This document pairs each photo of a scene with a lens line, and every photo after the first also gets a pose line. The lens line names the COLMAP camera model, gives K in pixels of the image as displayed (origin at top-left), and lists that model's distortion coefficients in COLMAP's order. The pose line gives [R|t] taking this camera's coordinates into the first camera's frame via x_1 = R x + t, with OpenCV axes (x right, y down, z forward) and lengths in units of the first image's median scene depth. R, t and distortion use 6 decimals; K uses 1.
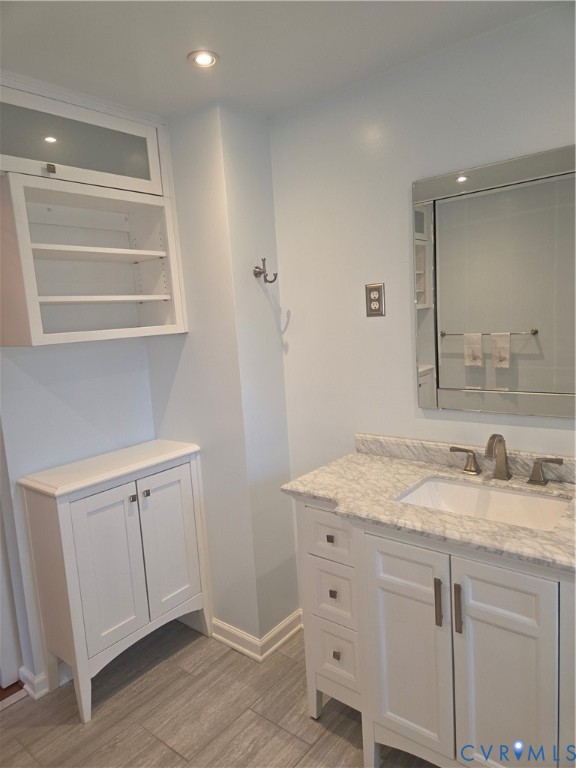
lens RADIAL K [[512.7, 0, 288.0], [0, 512.7, 384.0], [0, 0, 1]] dist [0.083394, -0.056314]
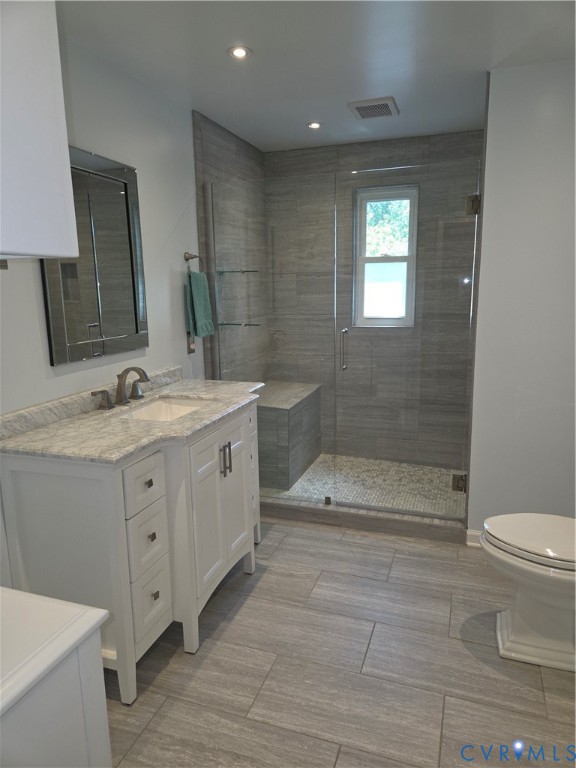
lens RADIAL K [[512.7, 0, 288.0], [0, 512.7, 384.0], [0, 0, 1]] dist [0.083394, -0.056314]
pose [[-0.324712, -0.112964, 0.939043, -0.867327], [0.167852, 0.970199, 0.174754, -0.020749], [-0.930799, 0.214365, -0.296074, 0.928363]]
